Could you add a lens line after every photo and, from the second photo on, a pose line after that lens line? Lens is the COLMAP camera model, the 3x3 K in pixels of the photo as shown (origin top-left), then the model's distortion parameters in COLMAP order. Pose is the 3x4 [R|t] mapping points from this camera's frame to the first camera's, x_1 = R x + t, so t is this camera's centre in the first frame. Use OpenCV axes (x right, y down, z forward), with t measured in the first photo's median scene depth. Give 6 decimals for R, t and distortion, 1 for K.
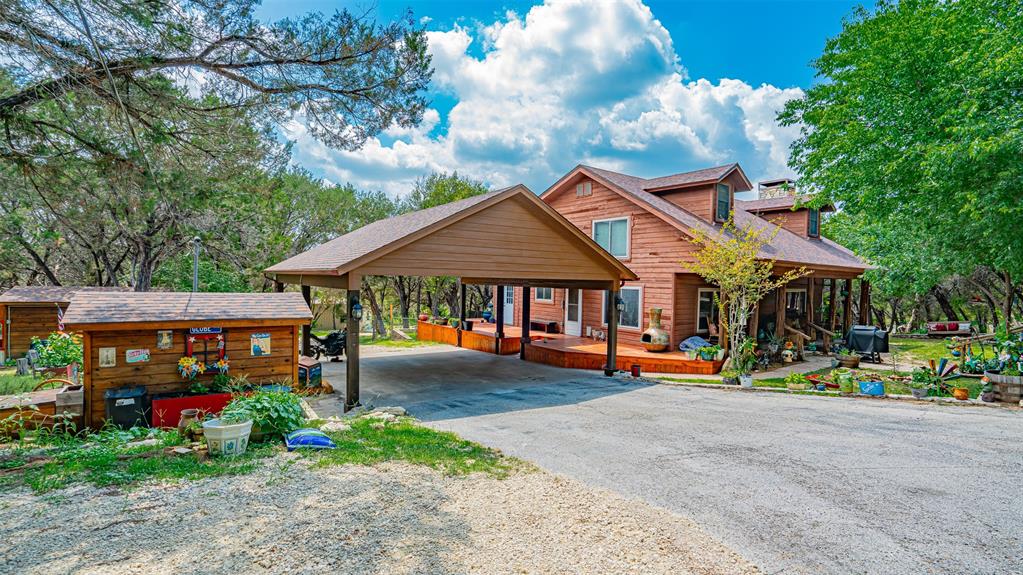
lens RADIAL K [[471.0, 0, 511.5], [0, 471.0, 287.5], [0, 0, 1]] dist [-0.044026, 0.033796]
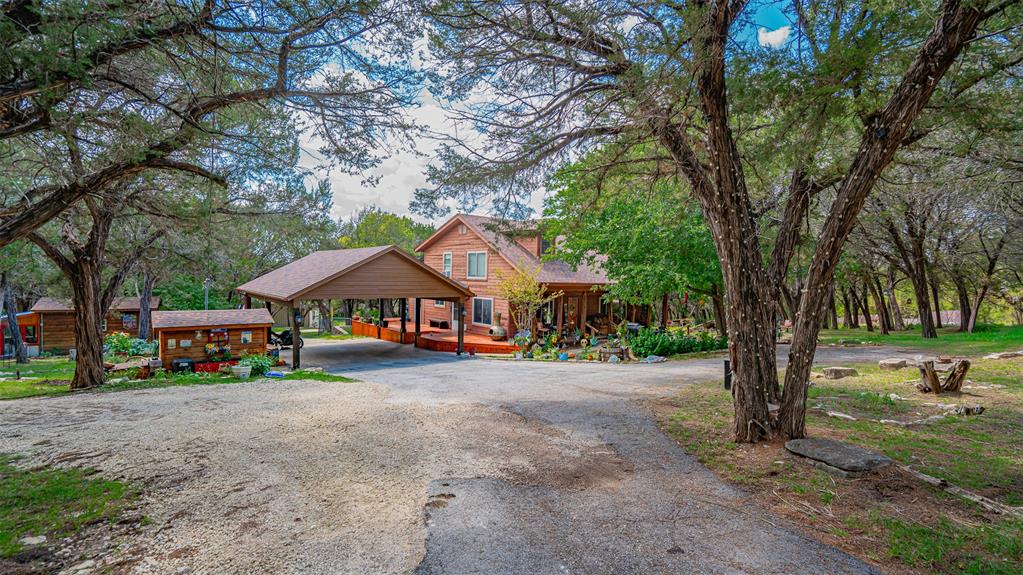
lens RADIAL K [[485.3, 0, 496.9], [0, 485.3, 284.8], [0, 0, 1]] dist [0.015094, 0.000162]
pose [[0.999133, -0.004064, 0.041437, 0.241462], [0.003691, 0.999952, 0.009062, -0.063323], [-0.041472, -0.008901, 0.999100, -0.614228]]
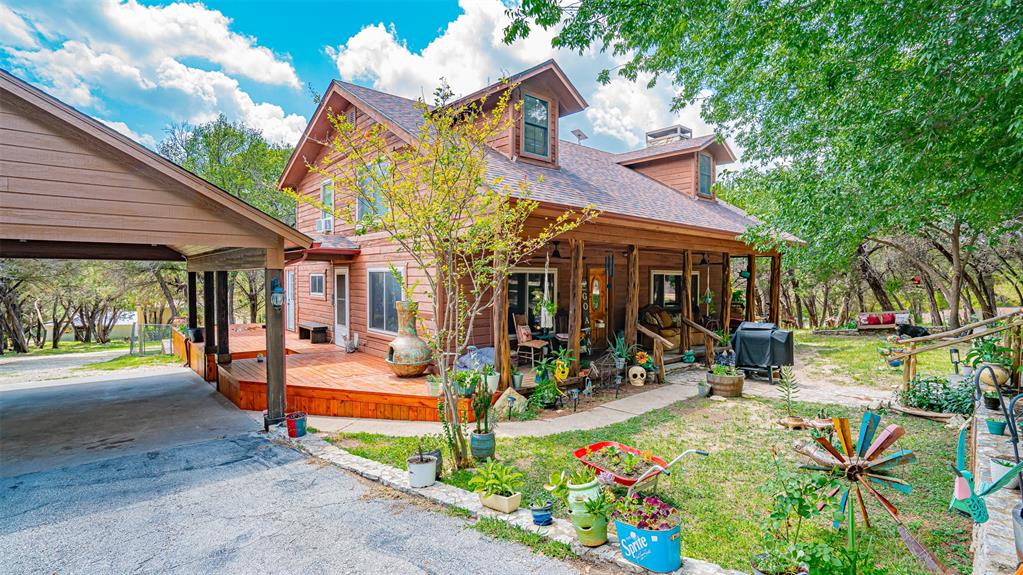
lens RADIAL K [[471.0, 0, 511.5], [0, 471.0, 287.5], [0, 0, 1]] dist [-0.044026, 0.033796]
pose [[0.996648, -0.019403, 0.079476, 0.392465], [0.019309, 0.999812, 0.001946, 0.029008], [-0.079499, -0.000405, 0.996835, 0.415597]]
